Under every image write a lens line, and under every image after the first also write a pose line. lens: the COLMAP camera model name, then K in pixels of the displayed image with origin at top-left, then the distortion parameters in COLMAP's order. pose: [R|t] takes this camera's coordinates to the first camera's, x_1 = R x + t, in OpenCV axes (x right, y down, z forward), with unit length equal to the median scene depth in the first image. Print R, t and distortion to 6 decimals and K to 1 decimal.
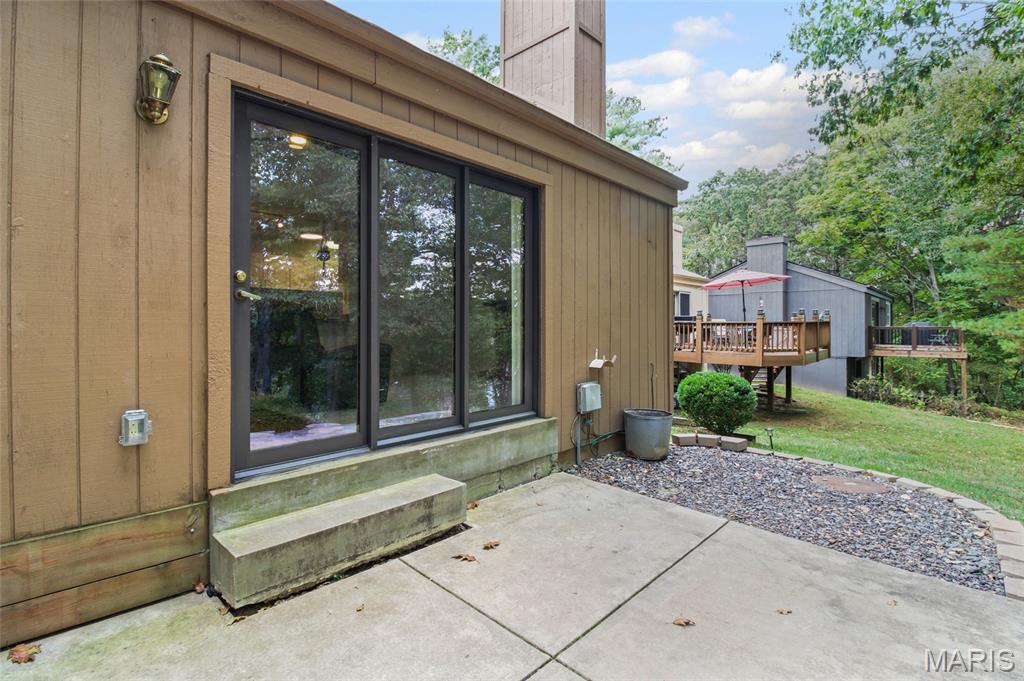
lens RADIAL K [[480.3, 0, 514.2], [0, 480.3, 335.3], [0, 0, 1]] dist [-0.002517, -0.001884]
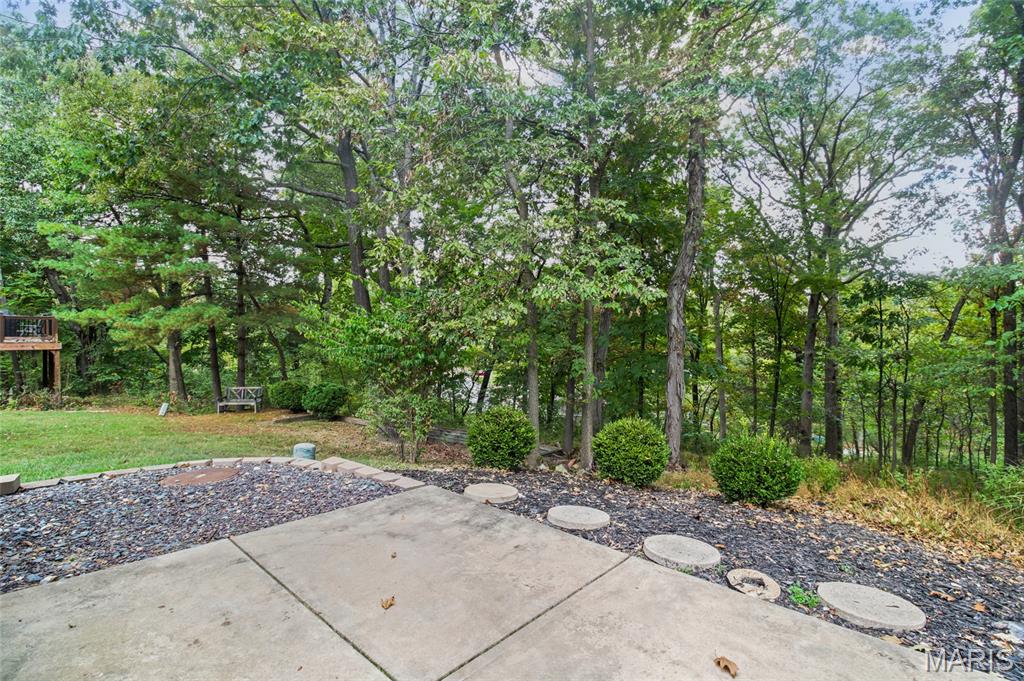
lens RADIAL K [[480.3, 0, 530.1], [0, 480.3, 328.2], [0, 0, 1]] dist [-0.002517, -0.001884]
pose [[-0.044352, 0.000889, 0.999016, -0.417835], [-0.008665, 0.999962, -0.001275, -0.010631], [-0.998978, -0.008713, -0.044343, 0.418526]]
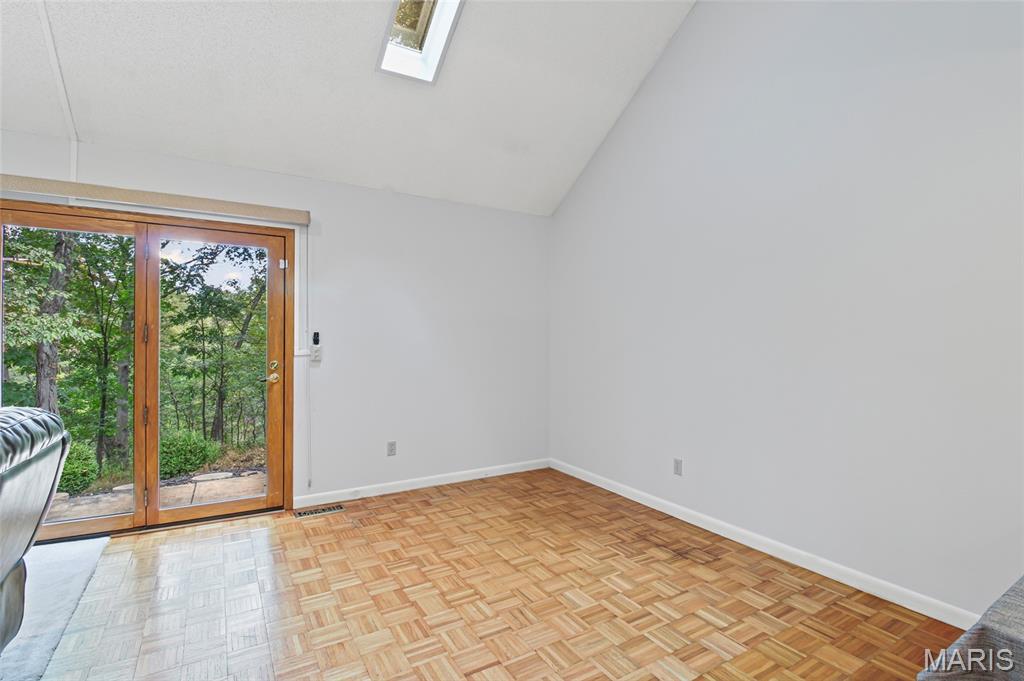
lens RADIAL K [[480.3, 0, 516.8], [0, 480.3, 340.9], [0, 0, 1]] dist [-0.002517, -0.001884]
pose [[-0.964005, -0.003384, 0.265863, -1.123564], [-0.001438, 0.999971, 0.007515, -0.140106], [-0.265880, 0.006862, -0.963982, 1.488939]]
